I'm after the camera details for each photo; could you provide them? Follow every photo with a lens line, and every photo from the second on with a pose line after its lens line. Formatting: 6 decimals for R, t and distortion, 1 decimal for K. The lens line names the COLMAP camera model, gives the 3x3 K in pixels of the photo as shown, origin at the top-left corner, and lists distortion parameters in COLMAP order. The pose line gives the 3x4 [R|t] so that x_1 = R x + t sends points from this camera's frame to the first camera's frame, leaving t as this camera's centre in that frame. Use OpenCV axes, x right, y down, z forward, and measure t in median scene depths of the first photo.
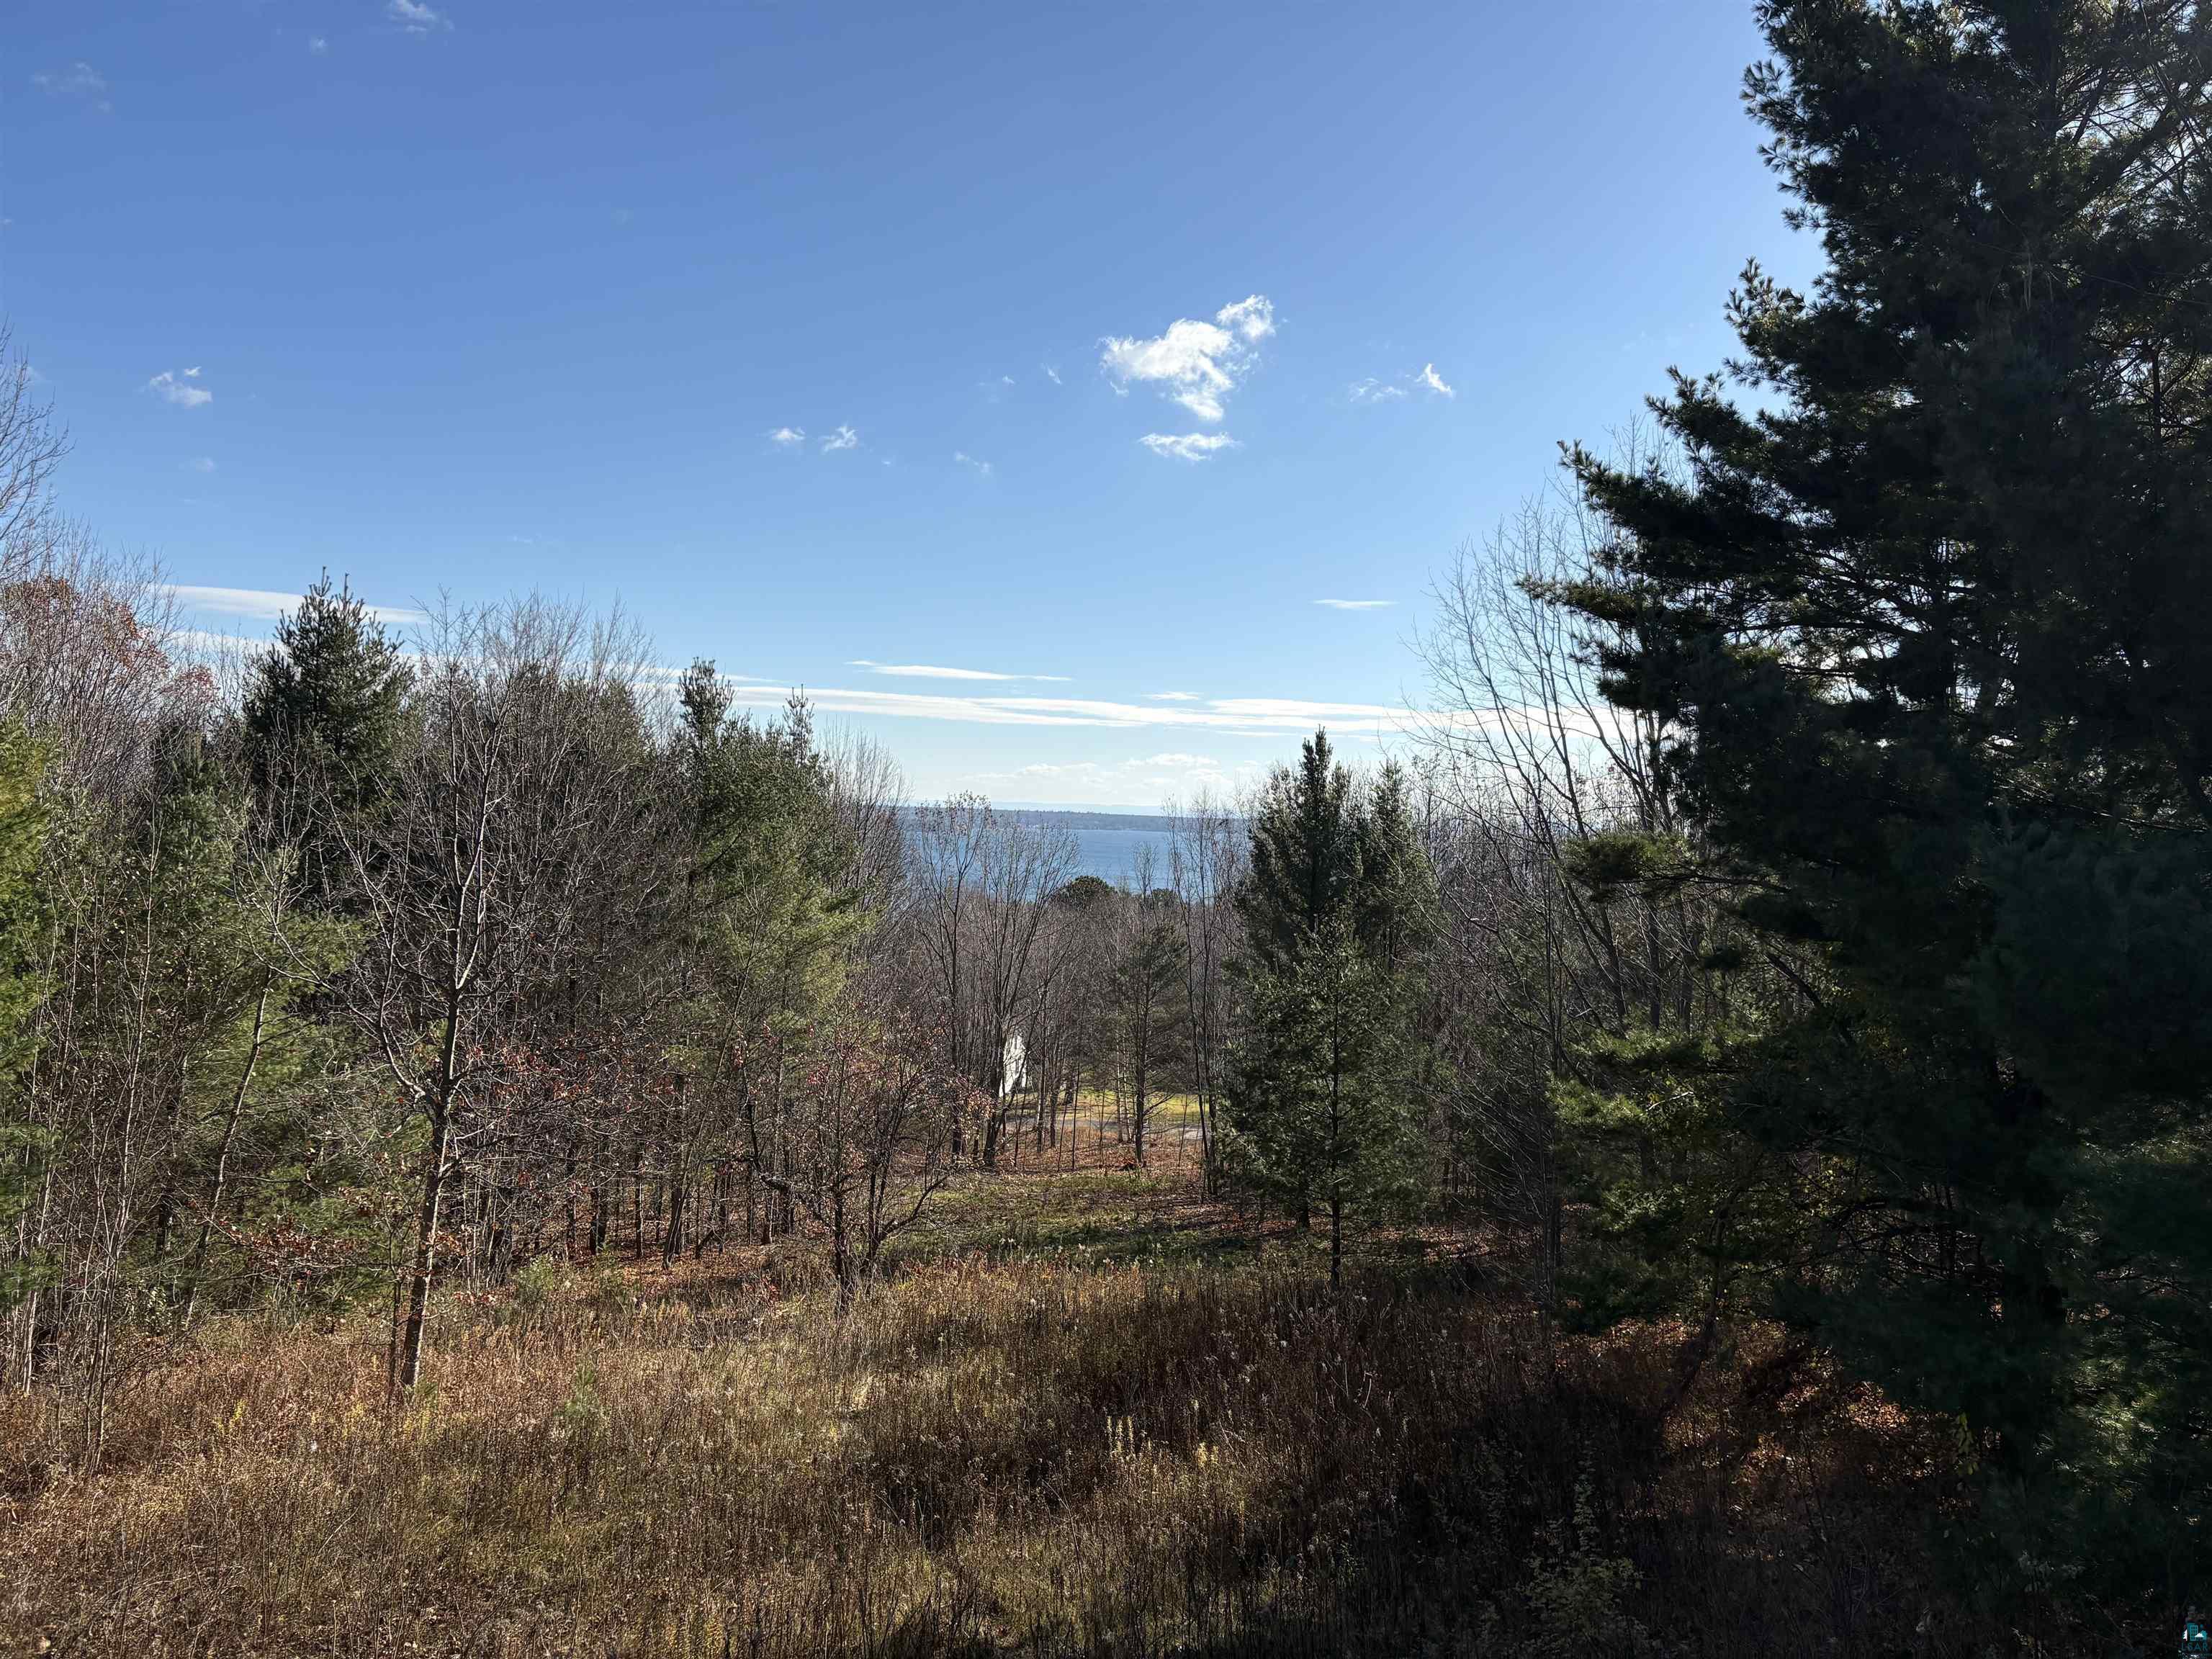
lens RADIAL K [[1649.3, 0, 1101.8], [0, 1649.3, 849.7], [0, 0, 1]] dist [-0.002449, -0.009076]
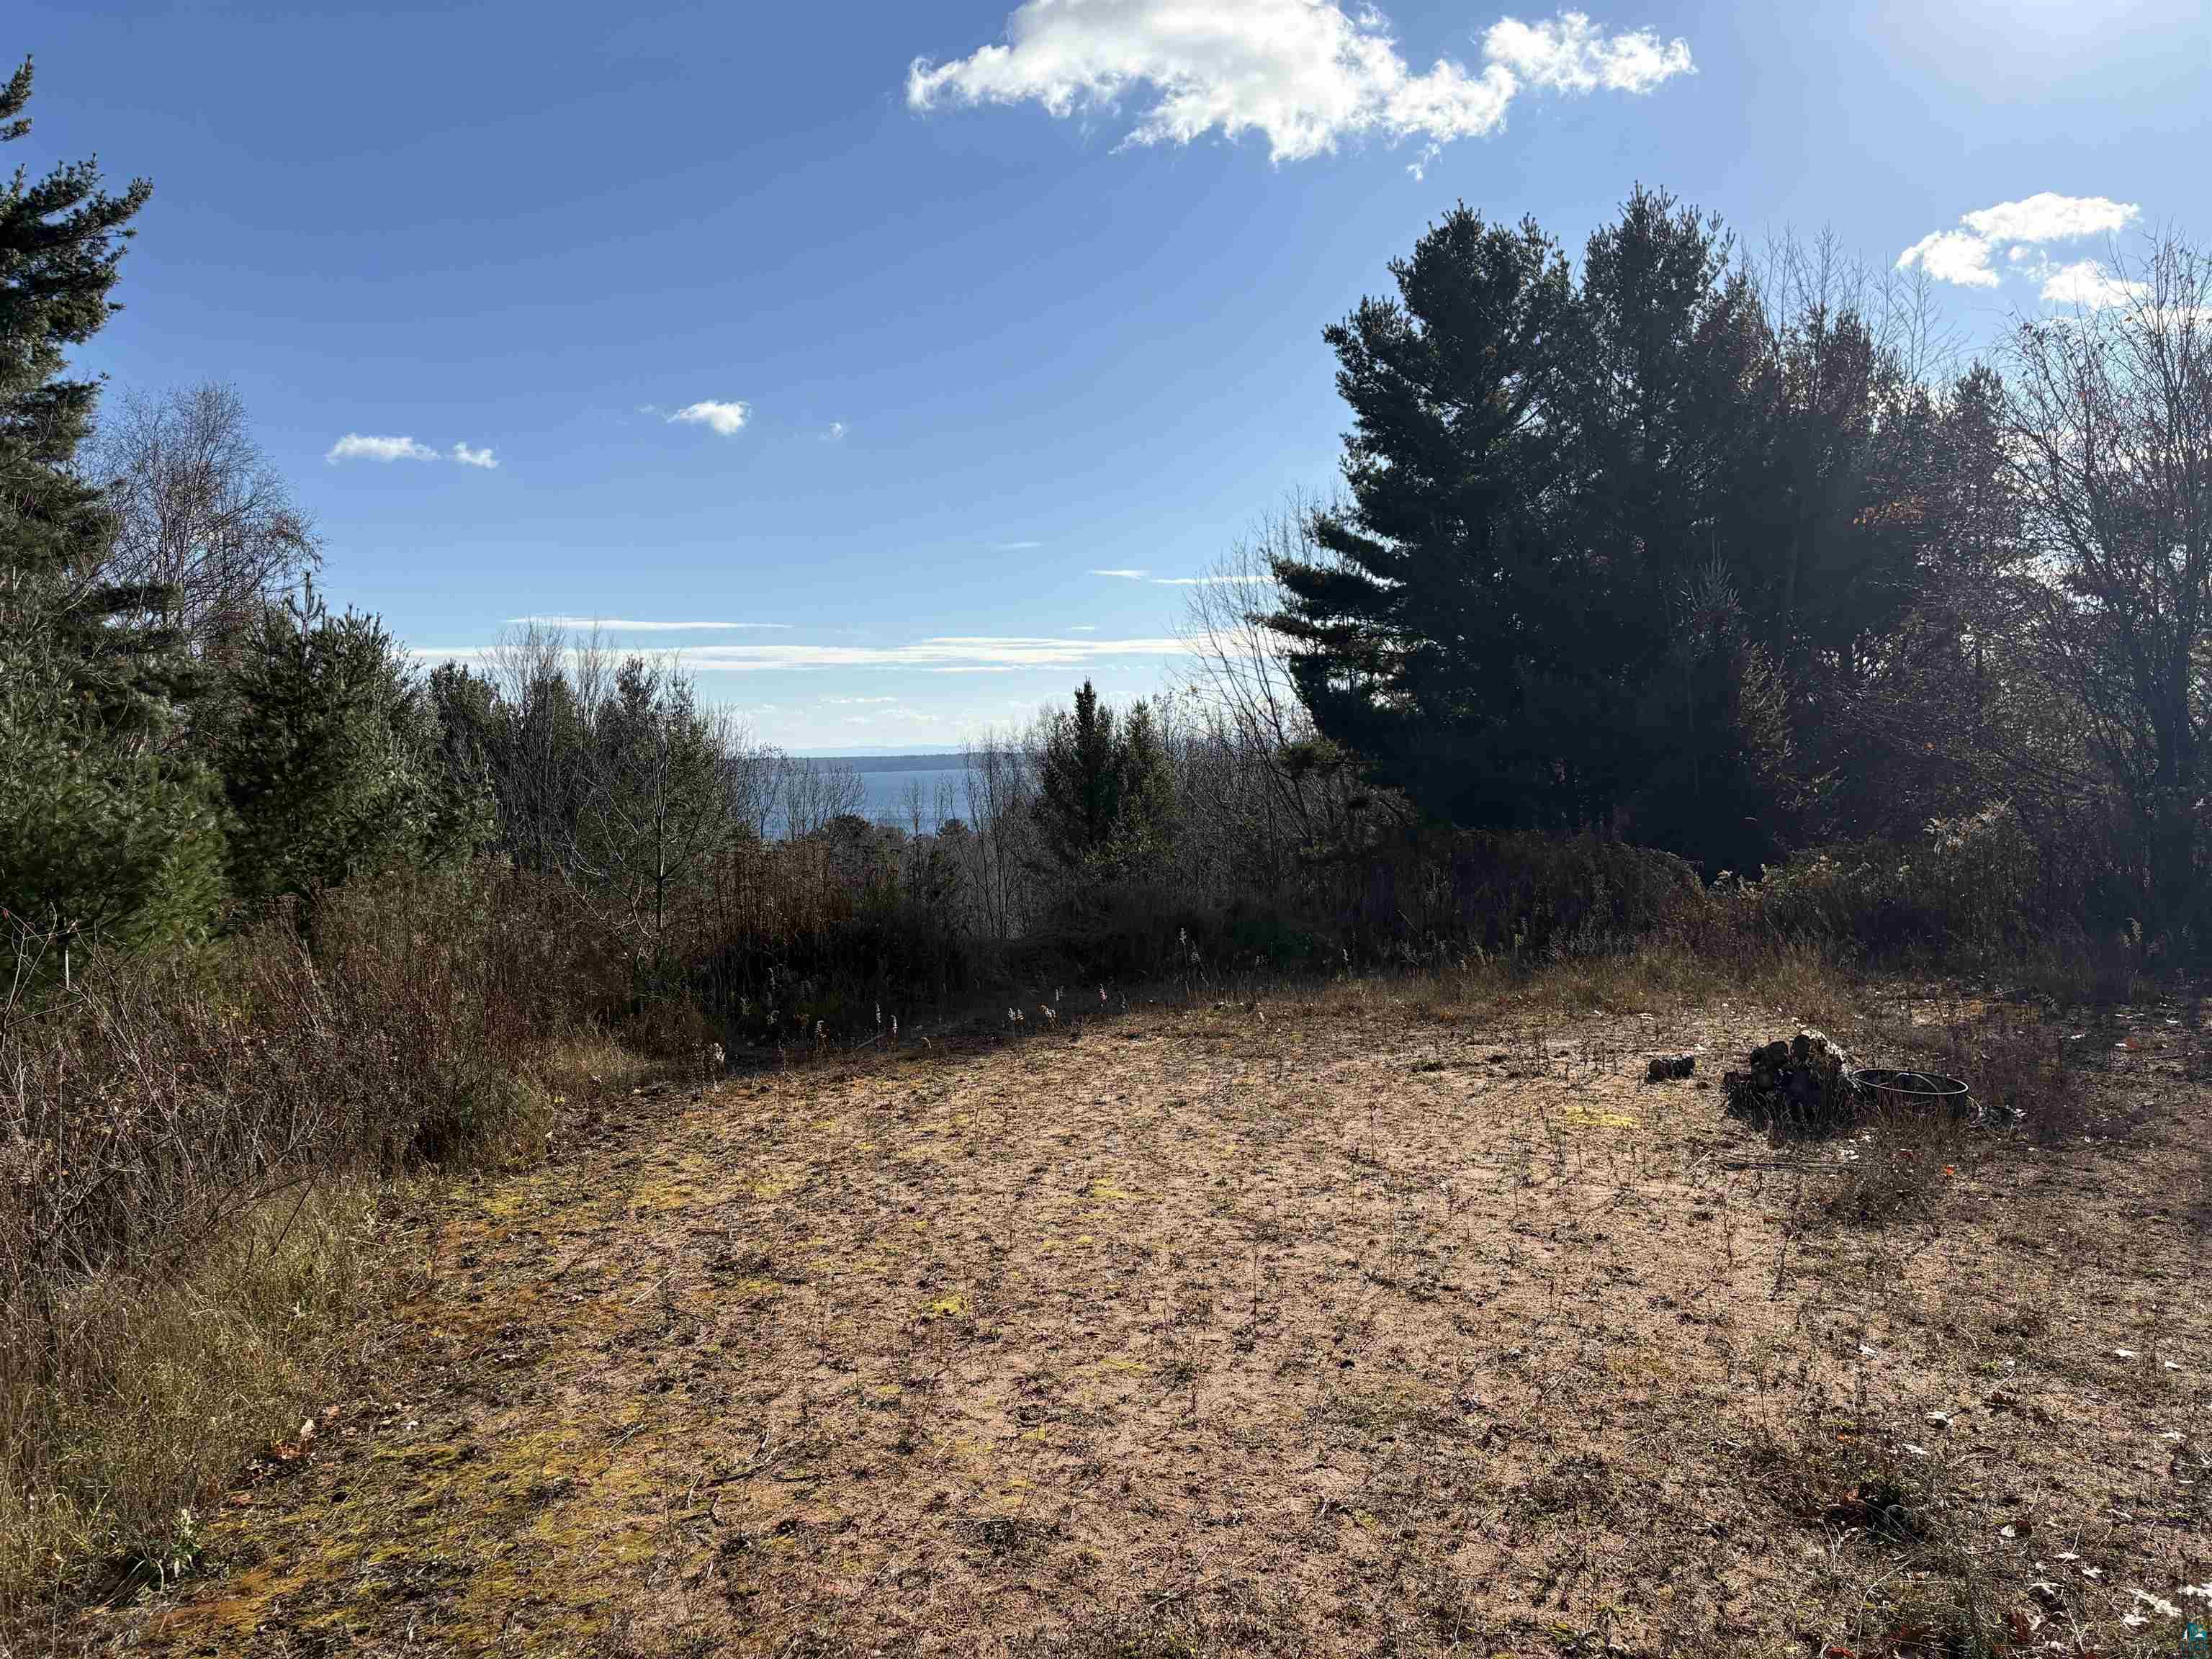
lens RADIAL K [[1698.6, 0, 1105.0], [0, 1698.6, 823.9], [0, 0, 1]] dist [-0.002538, -0.002718]
pose [[0.981046, -0.074760, 0.178774, -0.129481], [0.070524, 0.997061, 0.029944, 0.003536], [-0.180487, -0.016768, 0.983434, -0.427674]]
